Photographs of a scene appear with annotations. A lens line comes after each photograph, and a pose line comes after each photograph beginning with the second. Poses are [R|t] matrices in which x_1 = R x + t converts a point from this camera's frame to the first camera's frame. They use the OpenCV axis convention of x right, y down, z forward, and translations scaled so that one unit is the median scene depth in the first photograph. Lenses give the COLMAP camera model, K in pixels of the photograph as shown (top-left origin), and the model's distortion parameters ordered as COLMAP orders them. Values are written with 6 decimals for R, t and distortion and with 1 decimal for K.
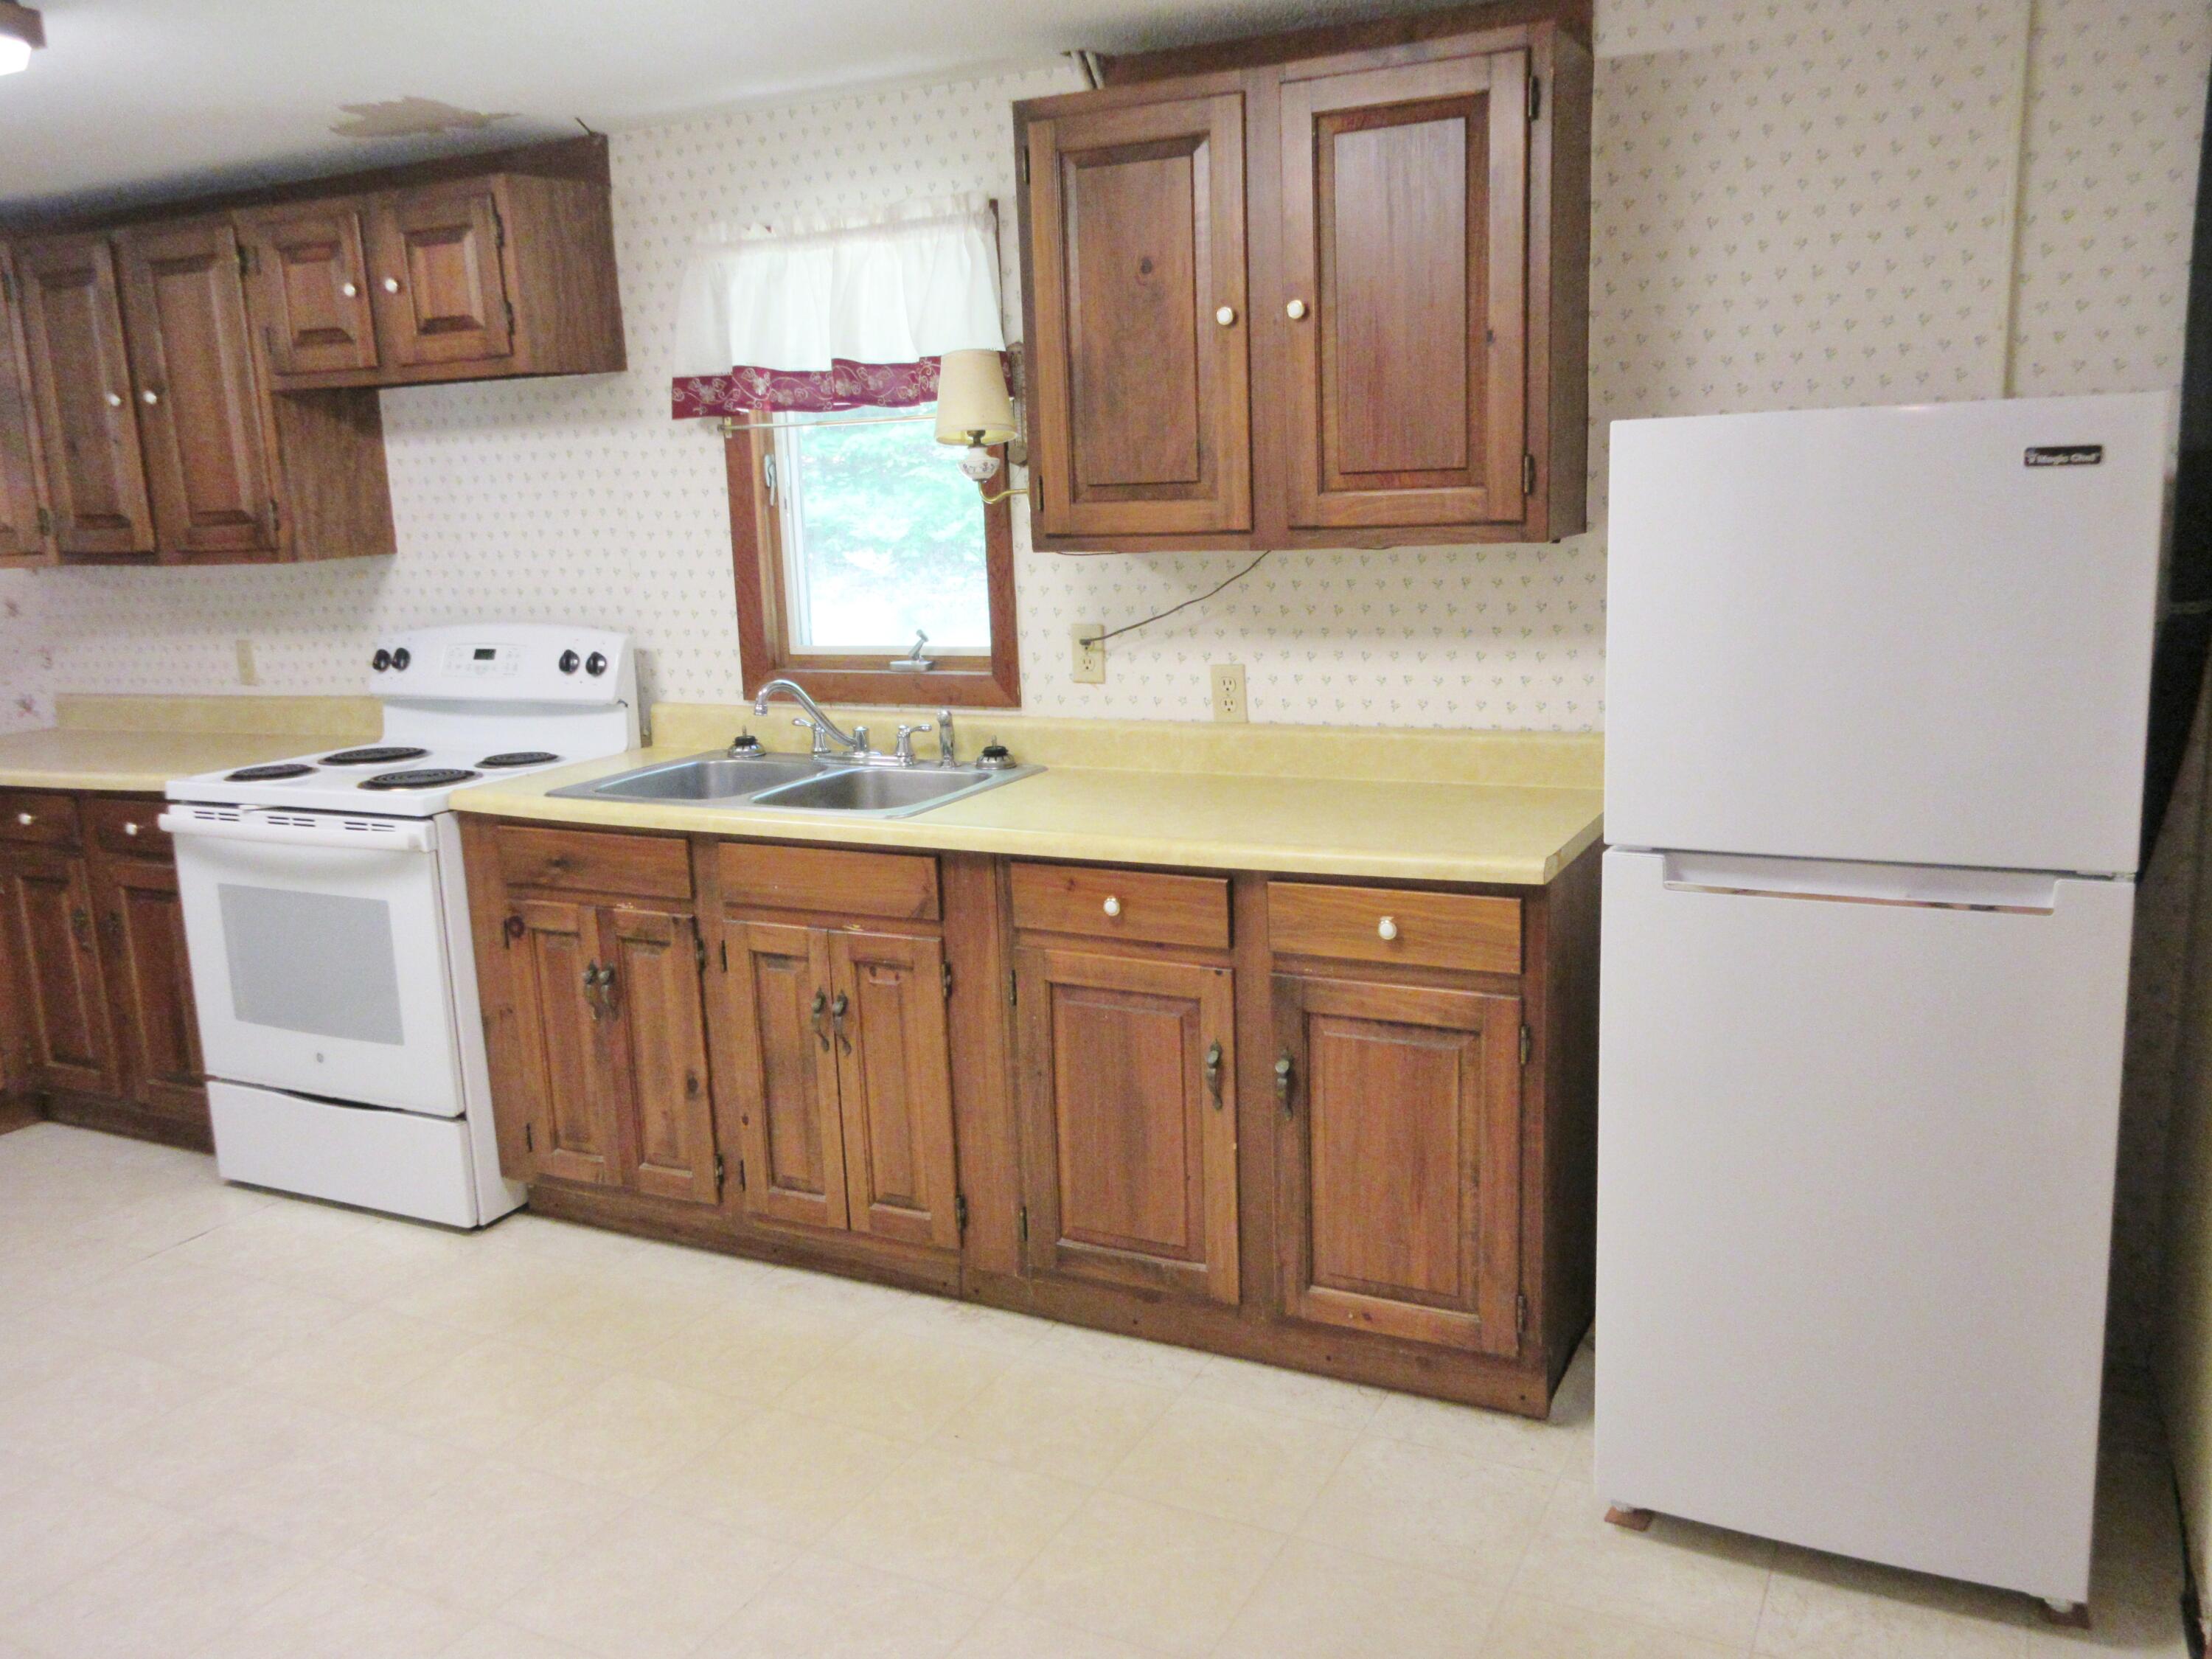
lens RADIAL K [[1814.0, 0, 1065.8], [0, 1814.0, 820.1], [0, 0, 1]] dist [0.005794, -0.007188]
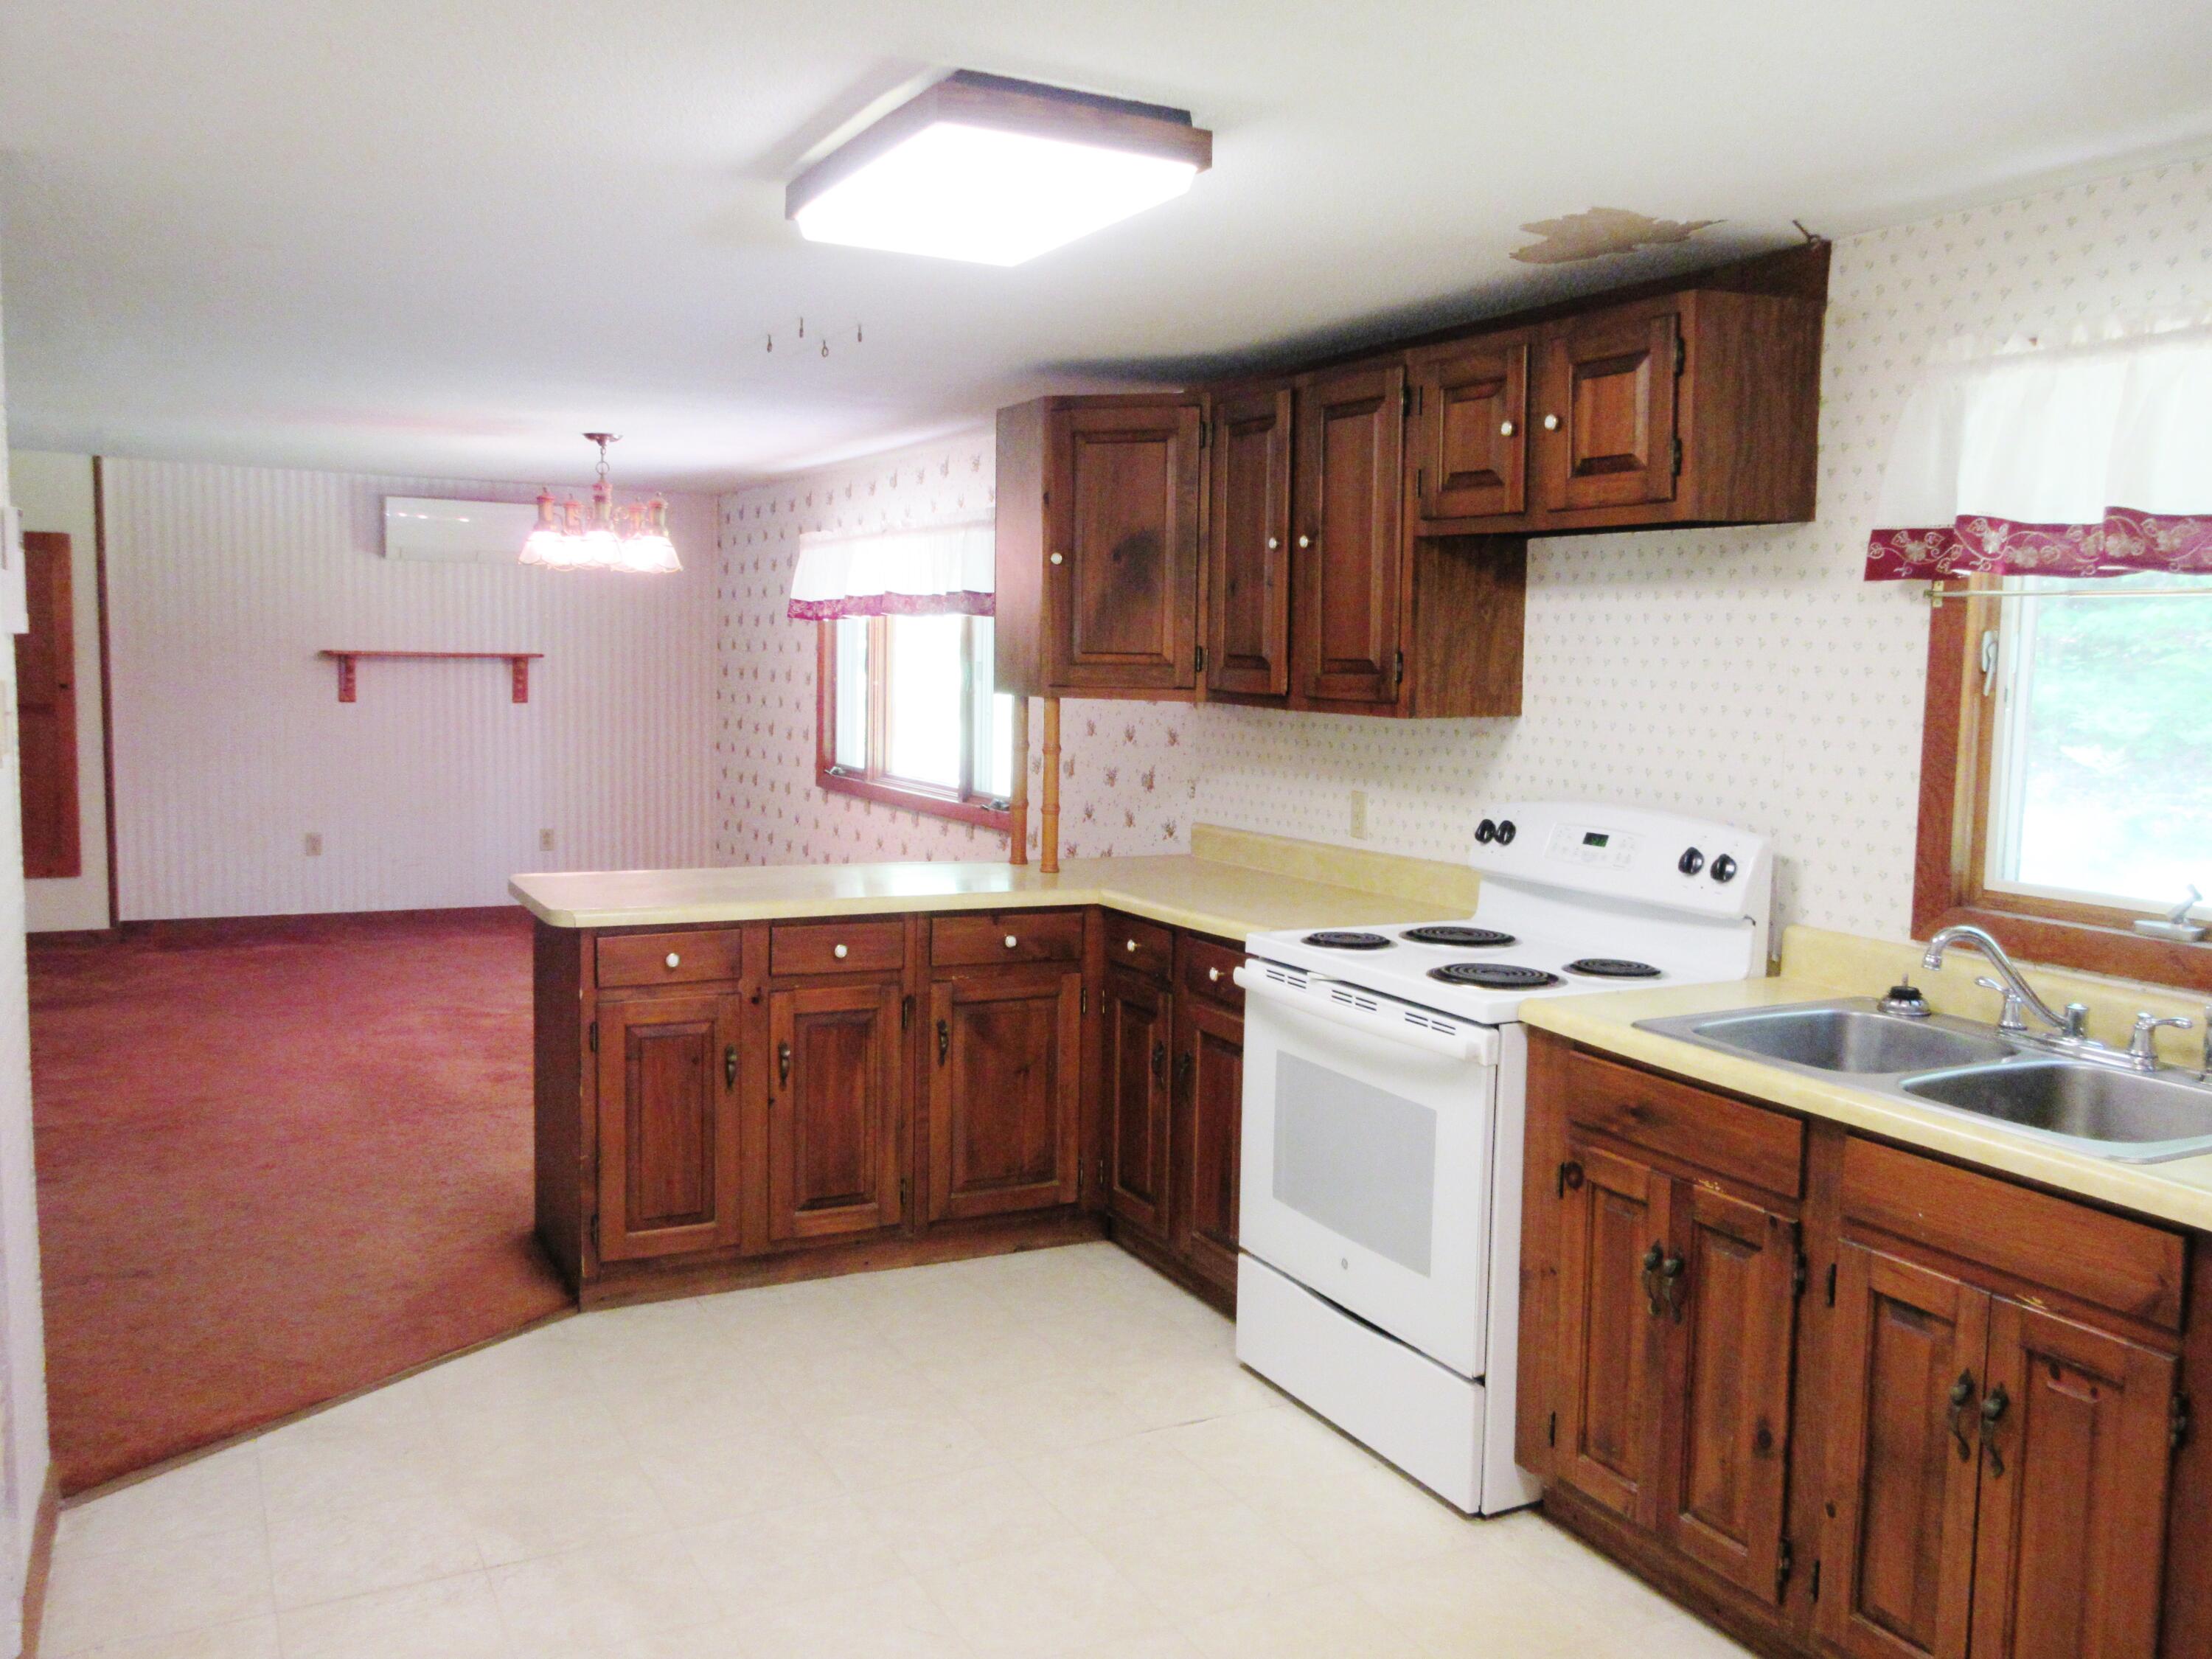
lens RADIAL K [[1814.0, 0, 1065.8], [0, 1814.0, 820.1], [0, 0, 1]] dist [0.005794, -0.007188]
pose [[0.811258, 0.111217, -0.574013, -0.031803], [-0.160132, 0.986468, -0.035183, -0.032877], [0.562333, 0.120460, 0.818090, 0.162882]]
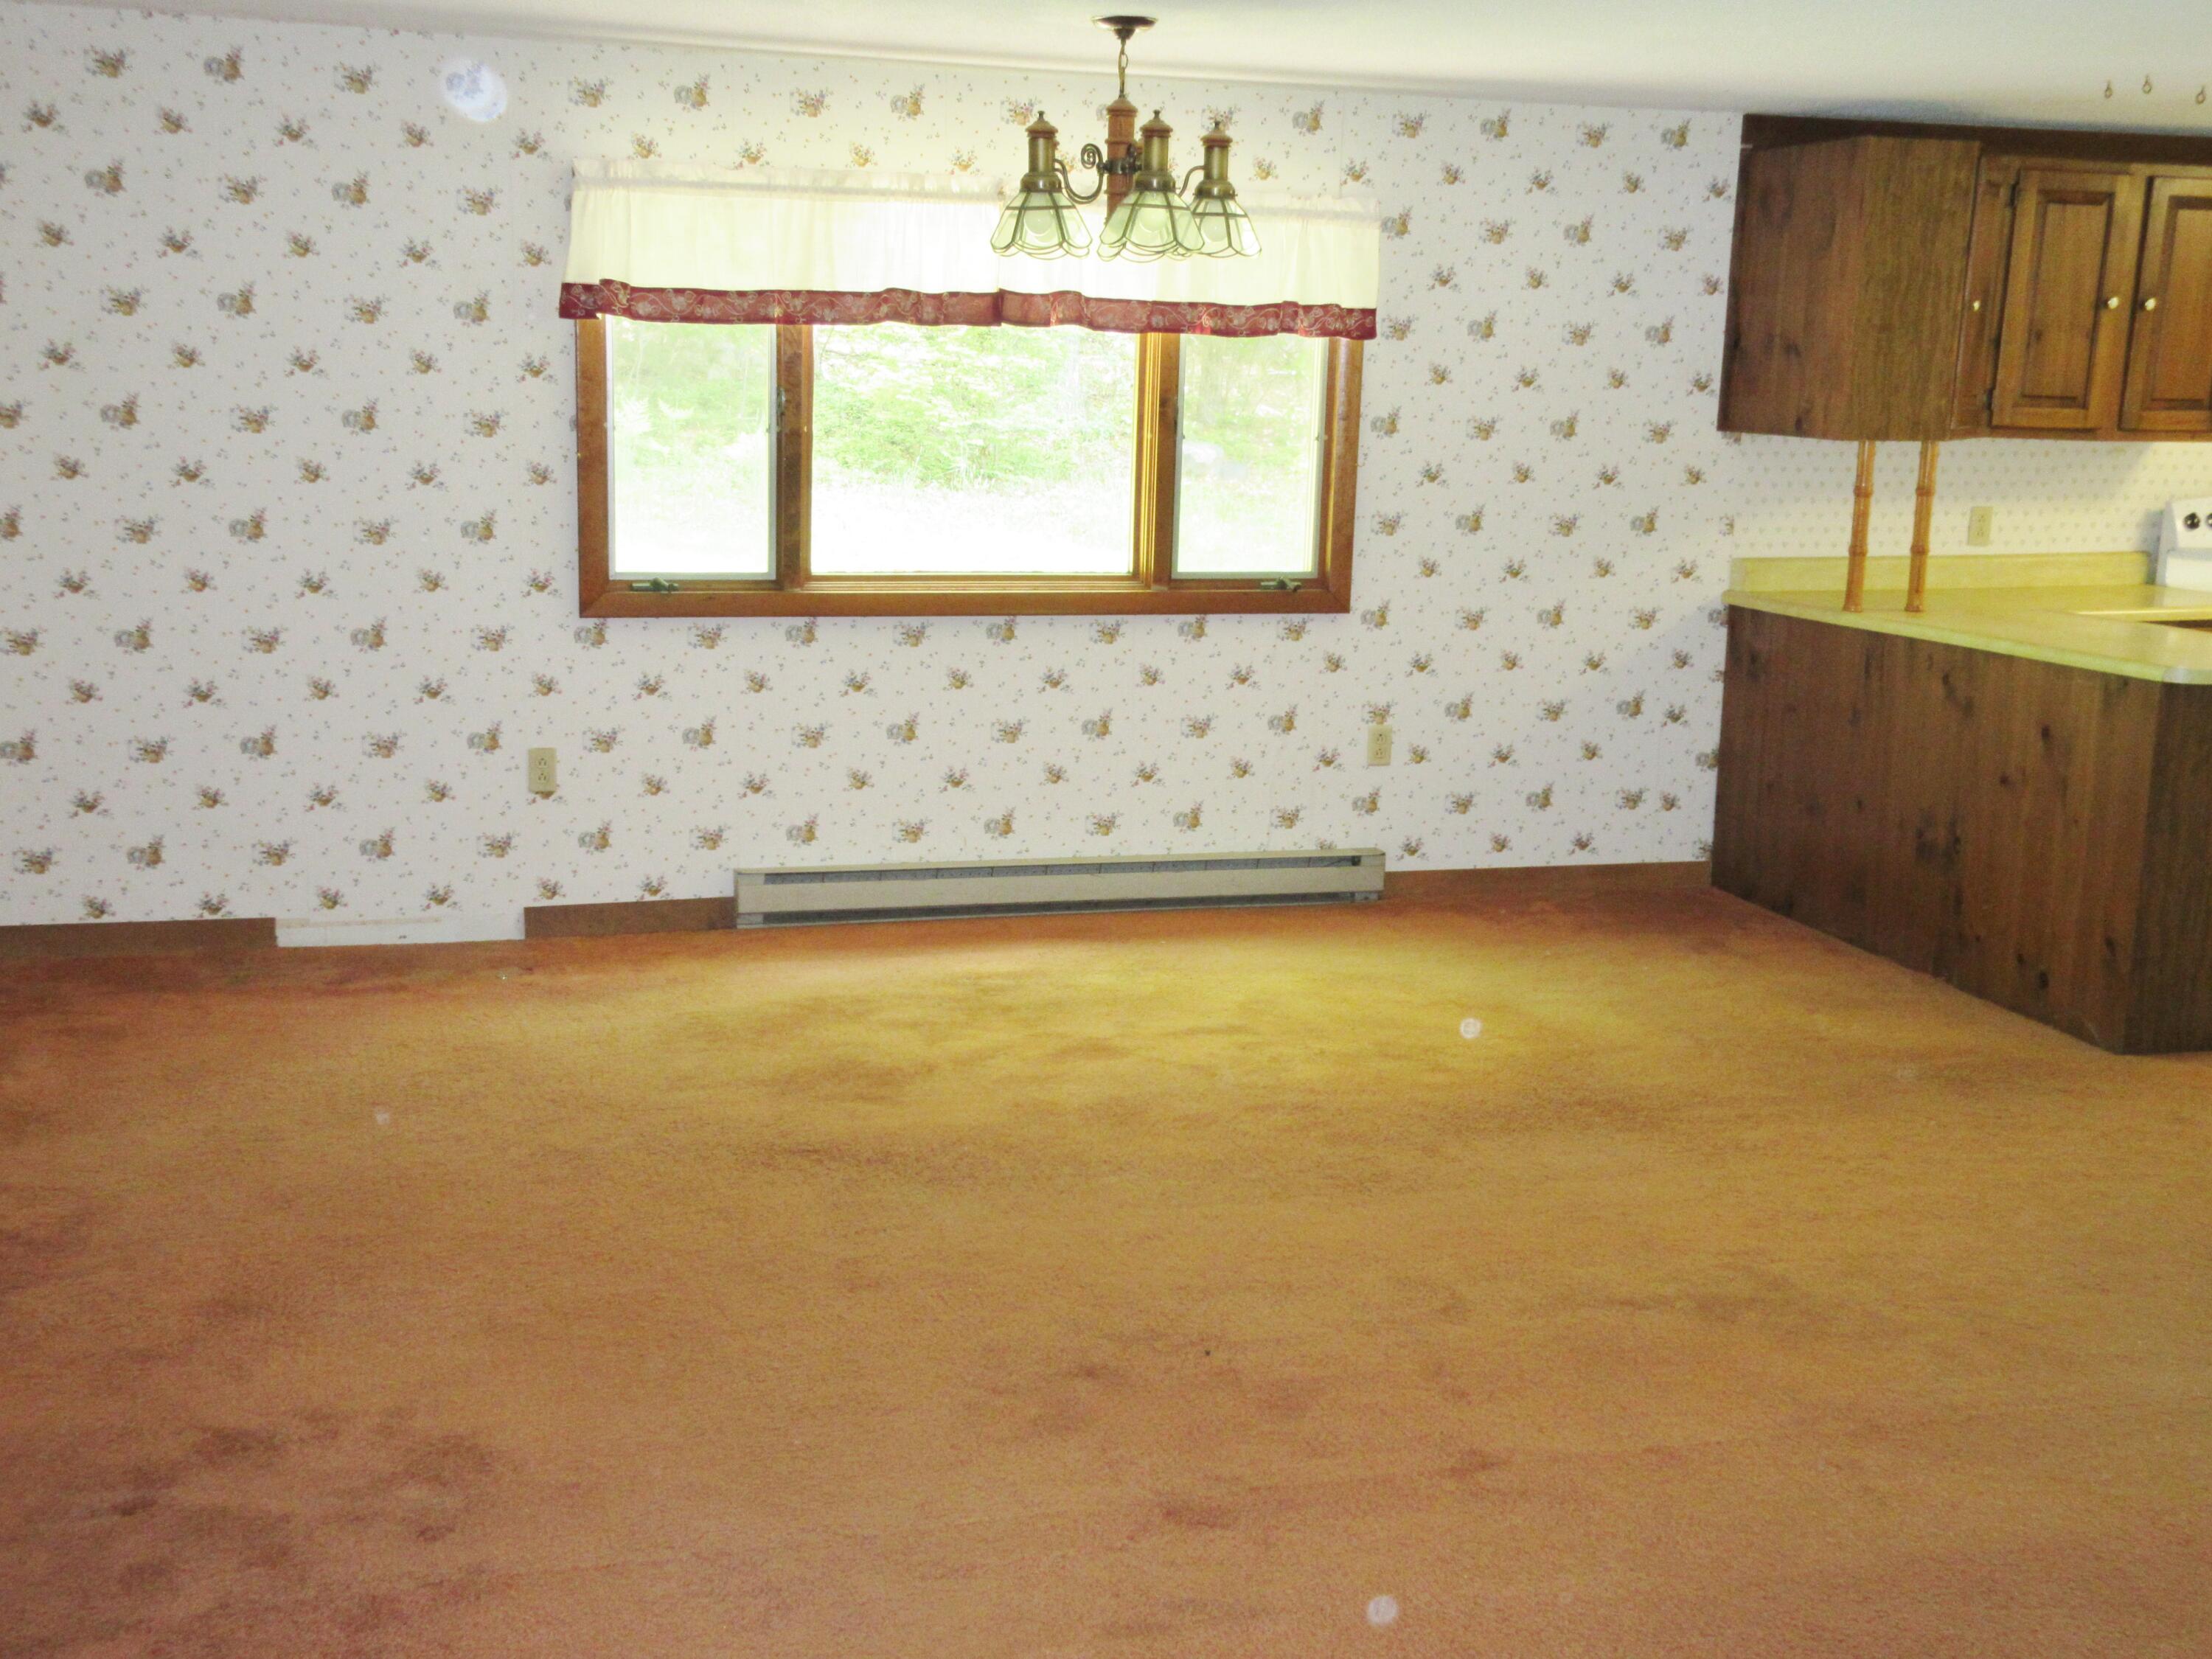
lens RADIAL K [[2466.0, 0, 1170.6], [0, 2466.0, 833.1], [0, 0, 1]] dist [0.027512, 0.030775]
pose [[0.708453, -0.075968, 0.701658, -2.519005], [0.078506, 0.996503, 0.028625, 0.029795], [-0.701378, 0.034805, 0.711939, 0.314936]]
